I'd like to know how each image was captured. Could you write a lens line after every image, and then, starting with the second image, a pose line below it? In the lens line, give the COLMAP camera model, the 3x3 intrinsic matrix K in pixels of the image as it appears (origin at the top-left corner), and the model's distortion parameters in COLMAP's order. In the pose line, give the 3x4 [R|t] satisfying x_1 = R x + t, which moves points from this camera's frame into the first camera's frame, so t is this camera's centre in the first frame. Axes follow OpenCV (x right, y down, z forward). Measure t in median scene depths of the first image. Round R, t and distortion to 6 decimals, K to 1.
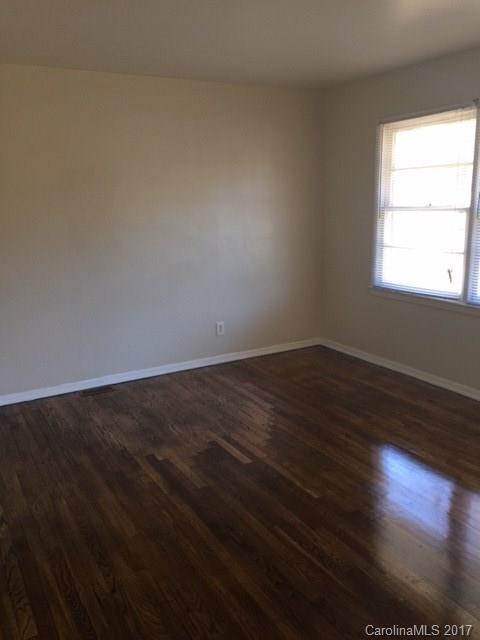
lens RADIAL K [[534.6, 0, 239.6], [0, 534.6, 323.3], [0, 0, 1]] dist [0.041560, -0.017847]
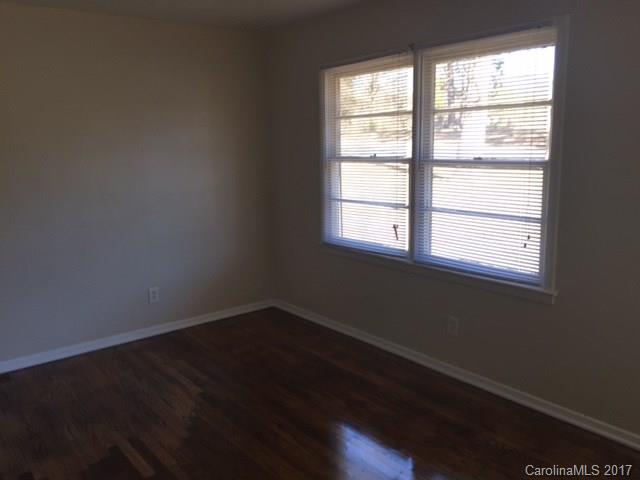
lens RADIAL K [[534.6, 0, 320.3], [0, 534.6, 237.0], [0, 0, 1]] dist [0.041560, -0.017847]
pose [[0.987756, -0.024372, 0.154091, 0.117573], [0.033401, 0.997856, -0.056276, -0.031394], [-0.152389, 0.060734, 0.986453, 0.115115]]
